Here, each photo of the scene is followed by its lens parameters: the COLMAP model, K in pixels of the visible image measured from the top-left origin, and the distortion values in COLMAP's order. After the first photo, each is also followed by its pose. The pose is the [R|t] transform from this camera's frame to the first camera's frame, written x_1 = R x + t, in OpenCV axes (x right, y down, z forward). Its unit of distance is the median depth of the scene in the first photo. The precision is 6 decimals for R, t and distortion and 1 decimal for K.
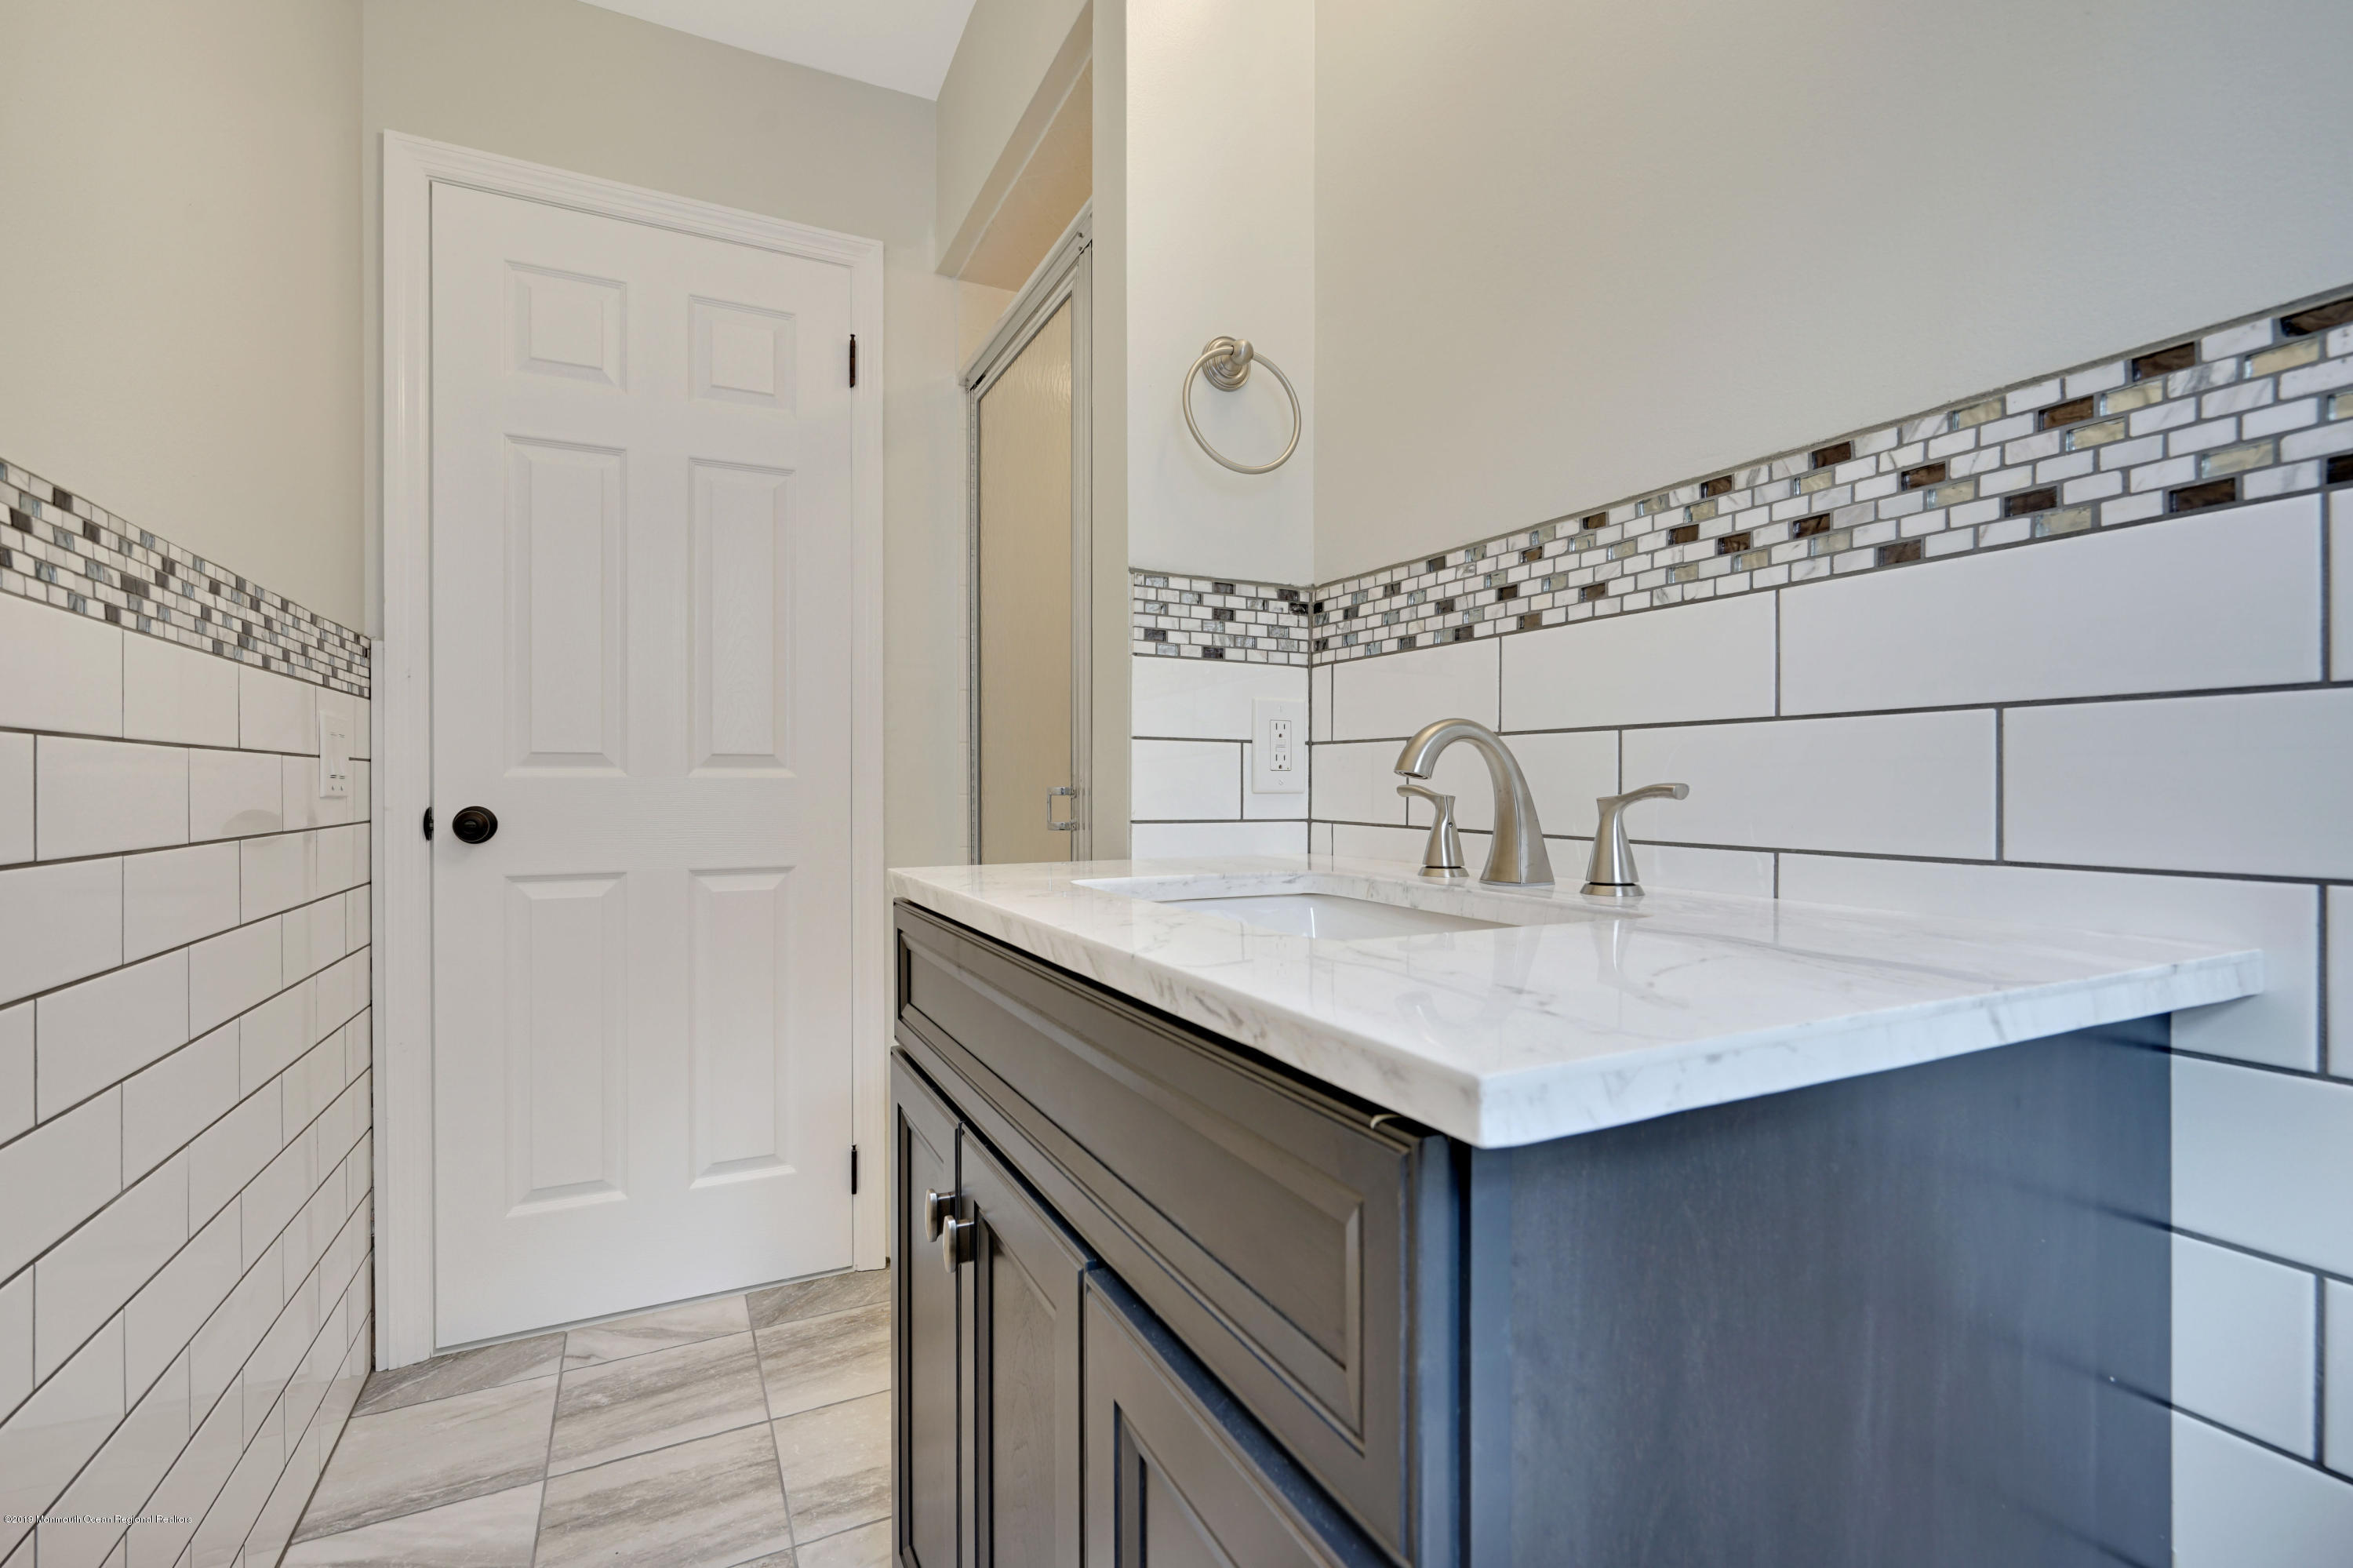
lens RADIAL K [[1062.3, 0, 1176.5], [0, 1062.3, 784.0], [0, 0, 1]] dist [0.000182, 0.001798]
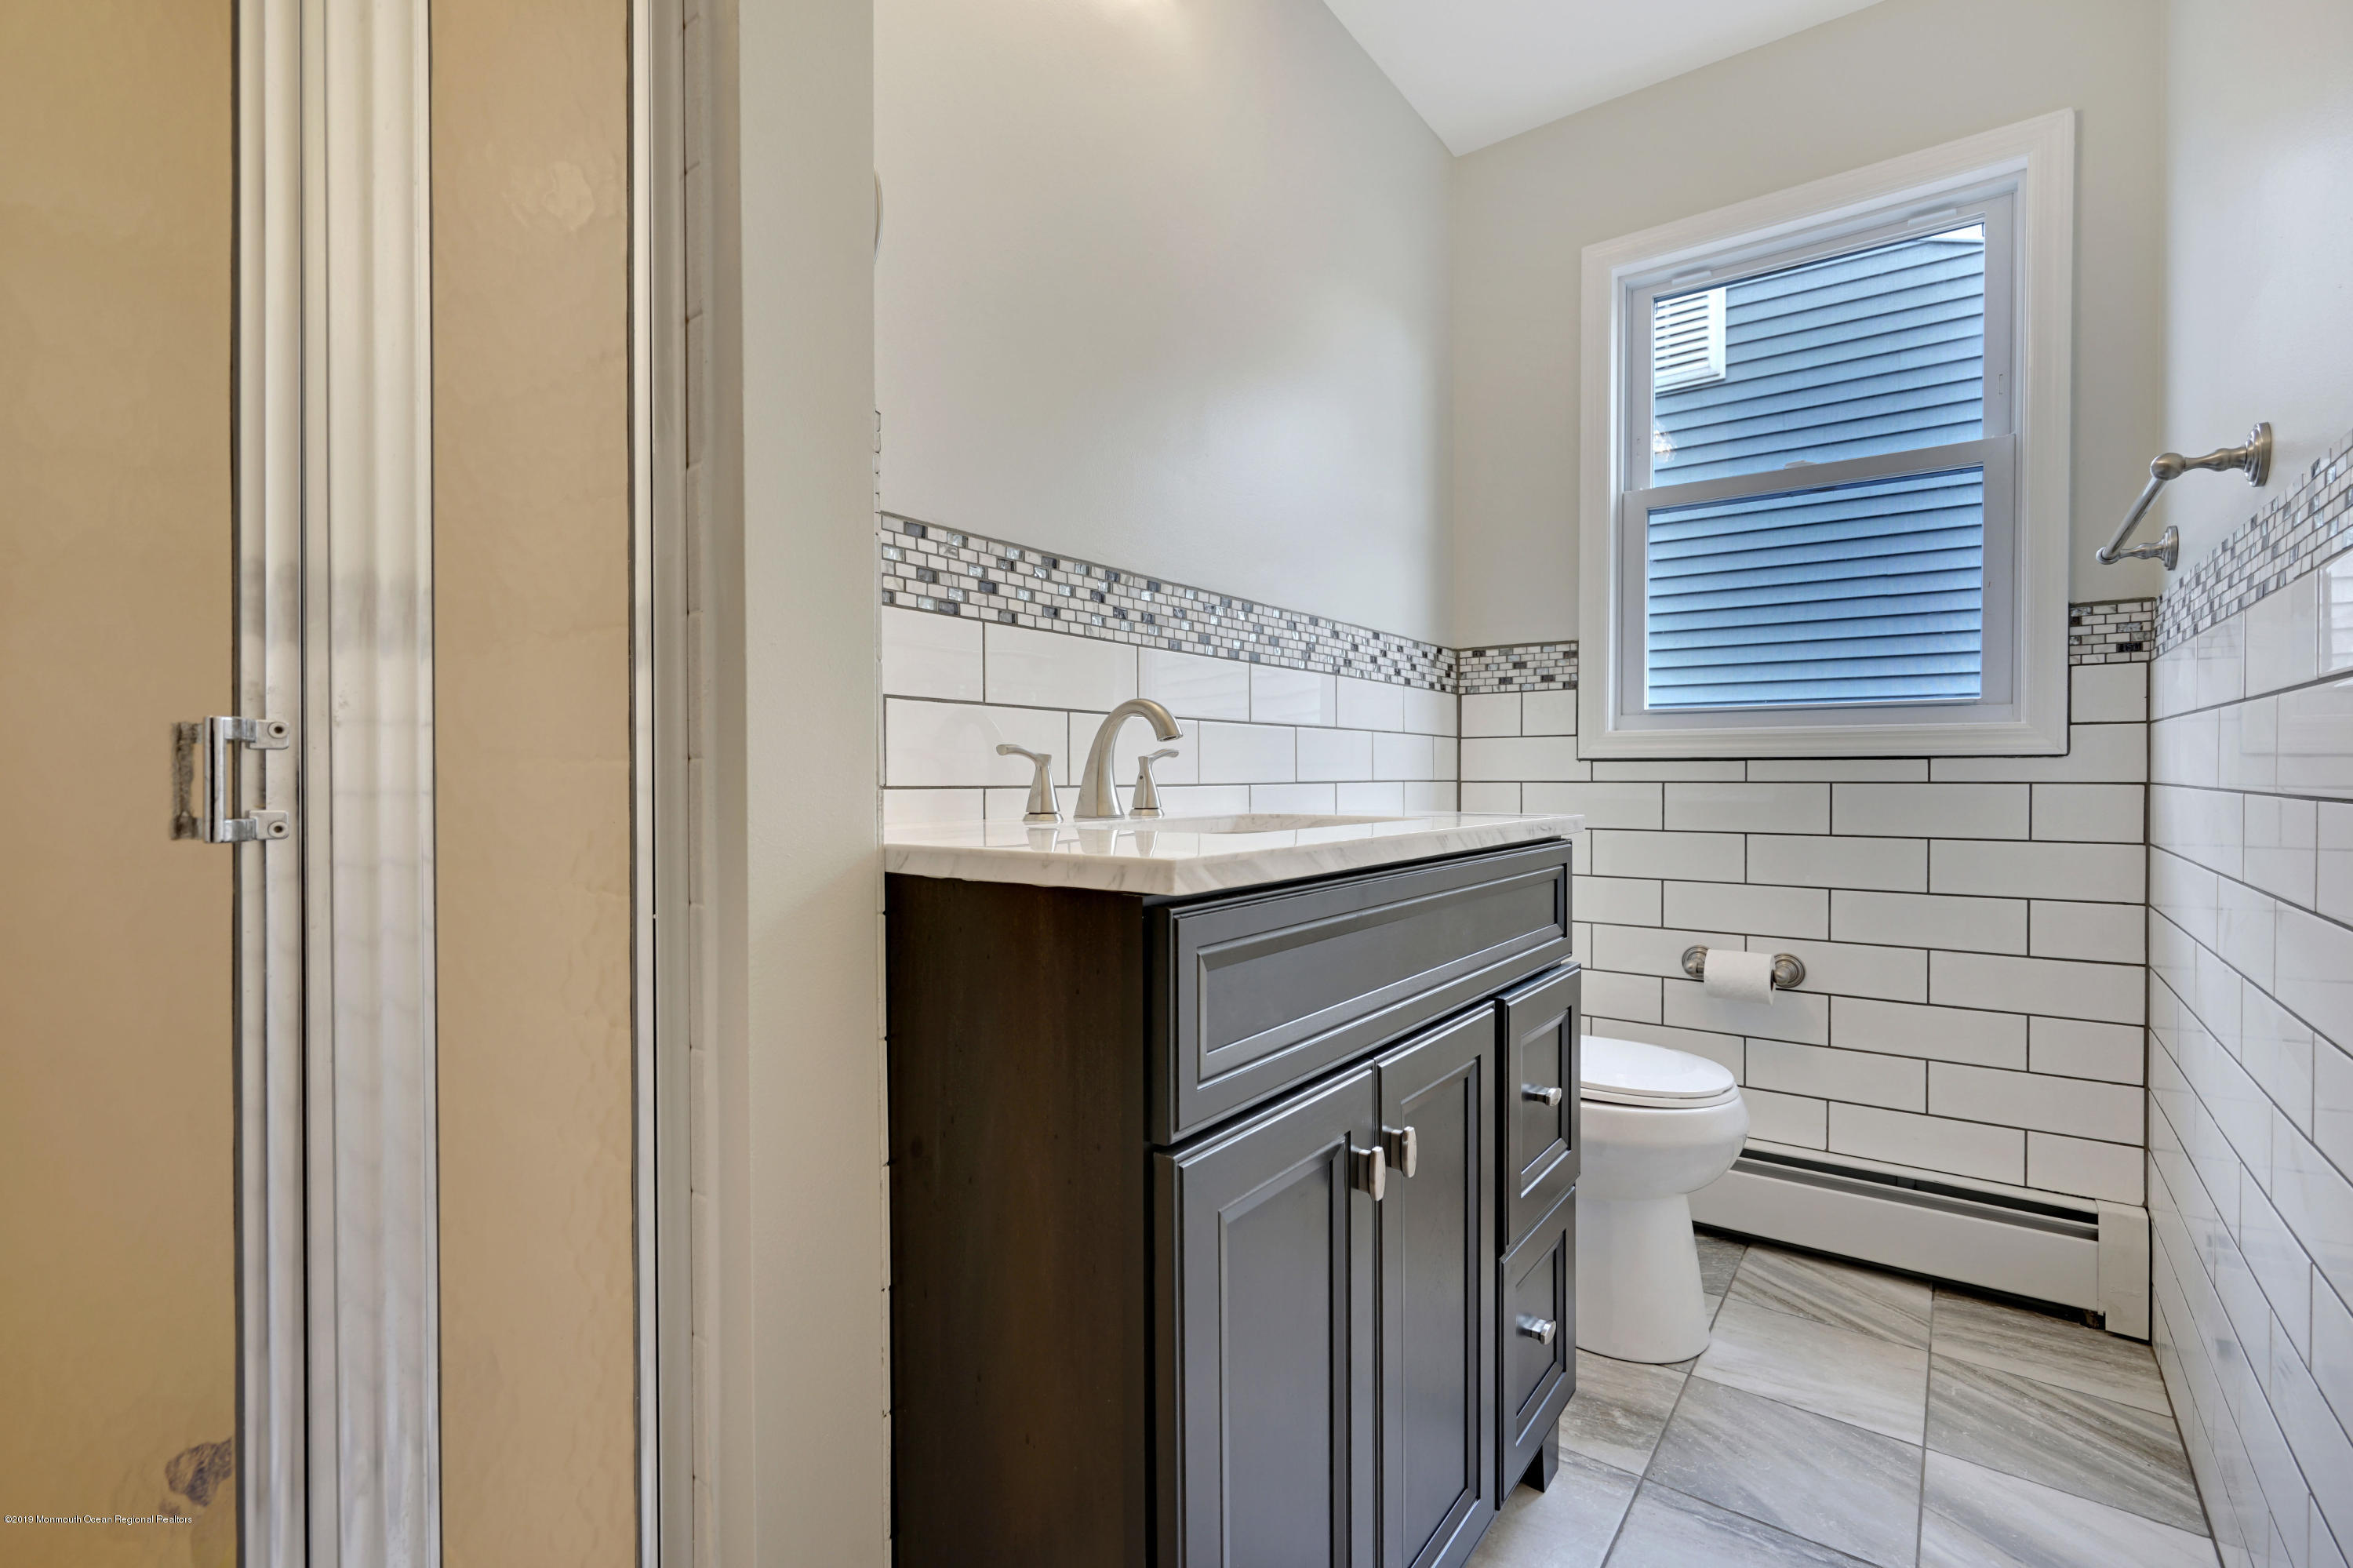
lens RADIAL K [[1062.3, 0, 1176.5], [0, 1062.3, 784.0], [0, 0, 1]] dist [0.000182, 0.001798]
pose [[-0.457202, -0.004780, 0.889350, -0.994721], [0.003427, 0.999969, 0.007136, 0.040494], [-0.889357, 0.006310, -0.457171, 1.582213]]
